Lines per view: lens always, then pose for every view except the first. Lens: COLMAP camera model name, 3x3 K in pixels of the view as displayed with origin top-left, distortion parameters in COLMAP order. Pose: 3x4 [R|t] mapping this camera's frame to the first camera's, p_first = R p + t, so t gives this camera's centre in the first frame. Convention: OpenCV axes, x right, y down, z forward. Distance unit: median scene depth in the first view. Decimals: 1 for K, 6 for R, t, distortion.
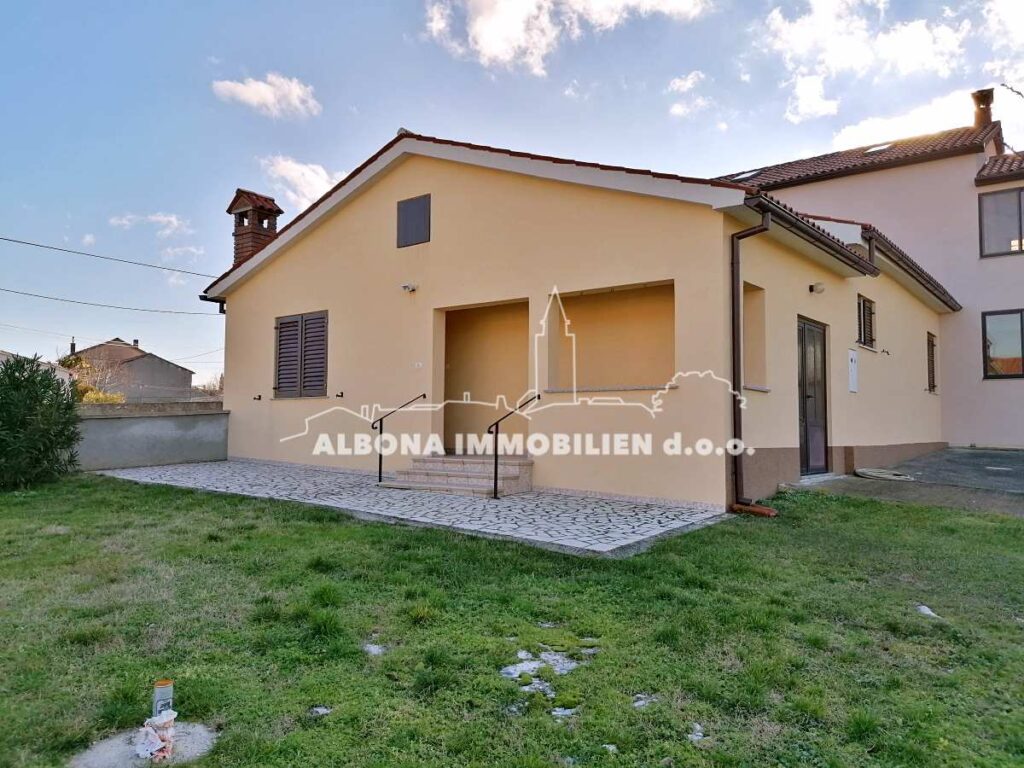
lens RADIAL K [[756.9, 0, 512.0], [0, 756.9, 384.0], [0, 0, 1]] dist [0.090881, -0.113138]
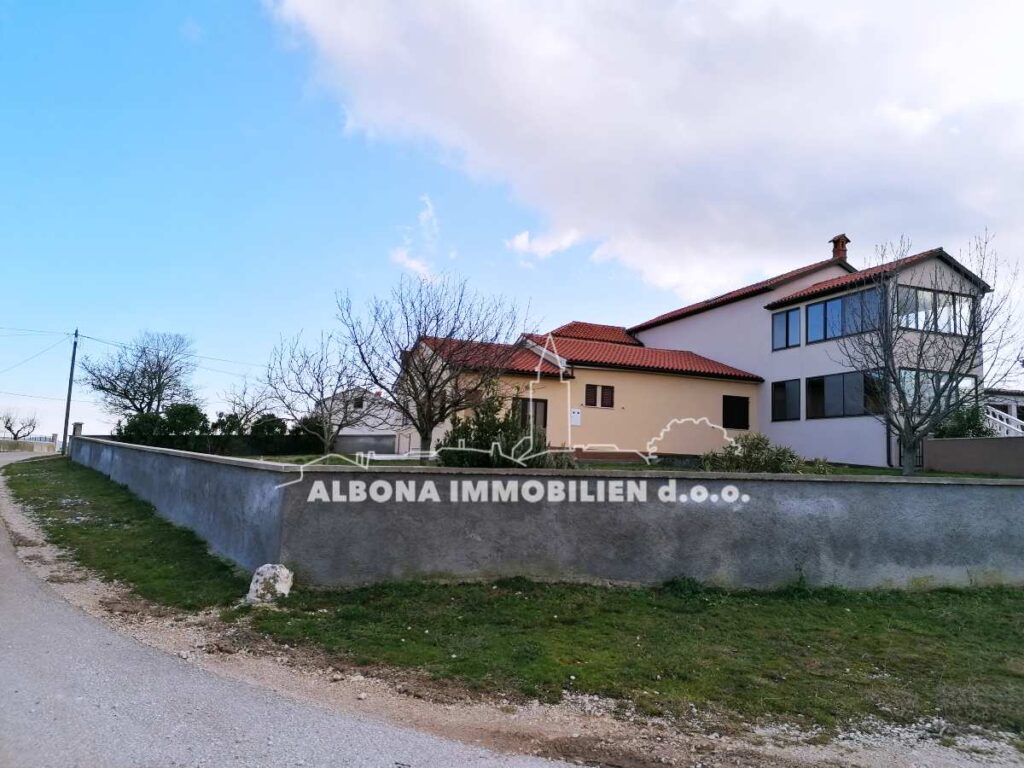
lens RADIAL K [[756.9, 0, 512.0], [0, 756.9, 384.0], [0, 0, 1]] dist [0.090881, -0.113138]
pose [[0.843322, -0.032910, -0.536400, 1.871888], [-0.002745, 0.997846, -0.065536, 0.043194], [0.537402, 0.056741, 0.841415, -1.349727]]
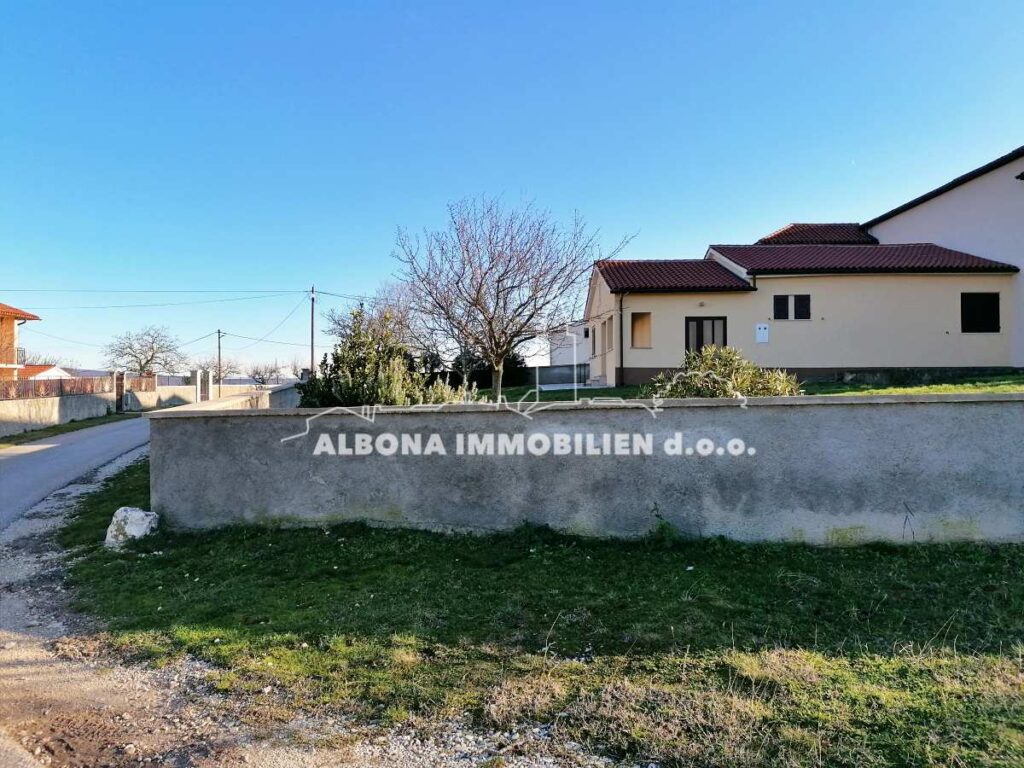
lens RADIAL K [[756.9, 0, 512.0], [0, 756.9, 384.0], [0, 0, 1]] dist [0.090881, -0.113138]
pose [[0.598116, -0.016892, -0.801231, 2.096220], [0.056300, 0.998193, 0.020983, 0.049620], [0.799429, -0.057660, 0.597987, -1.034257]]
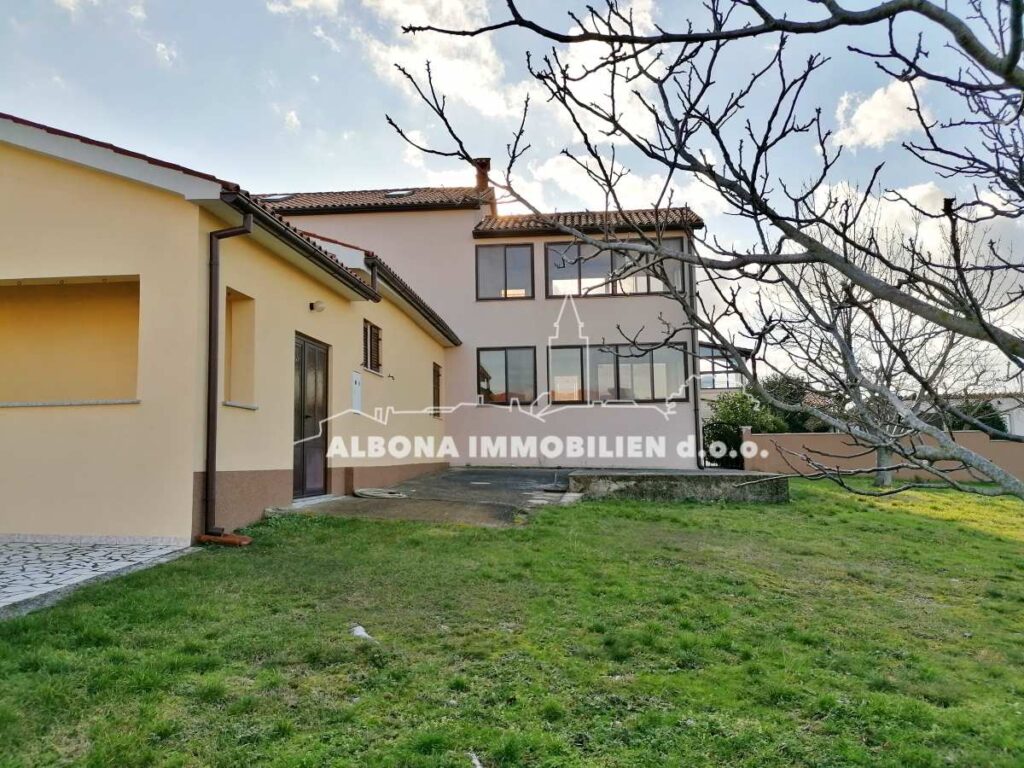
lens RADIAL K [[756.9, 0, 512.0], [0, 756.9, 384.0], [0, 0, 1]] dist [0.090881, -0.113138]
pose [[0.840555, 0.030582, 0.540863, 0.086732], [-0.009570, 0.999088, -0.041620, 0.013417], [-0.541642, 0.029808, 0.840081, 0.048084]]
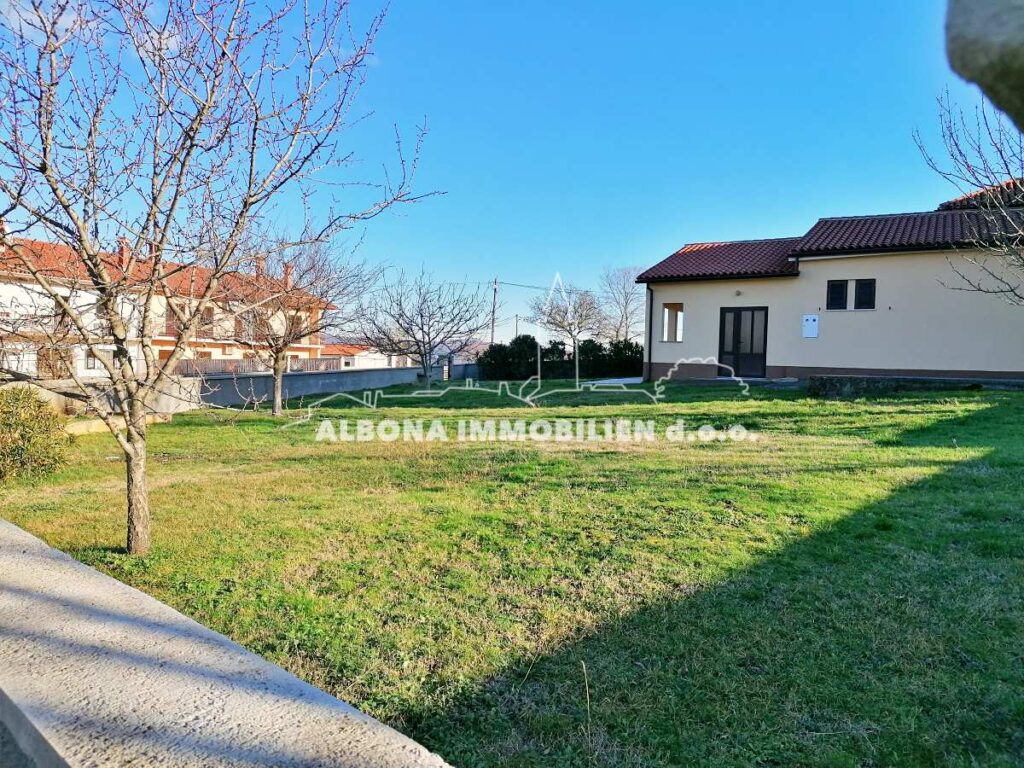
lens RADIAL K [[756.9, 0, 512.0], [0, 756.9, 384.0], [0, 0, 1]] dist [0.090881, -0.113138]
pose [[0.039595, 0.019676, -0.999022, 2.670075], [0.023274, 0.999517, 0.020608, 0.078479], [0.998945, -0.024067, 0.039118, 0.271695]]
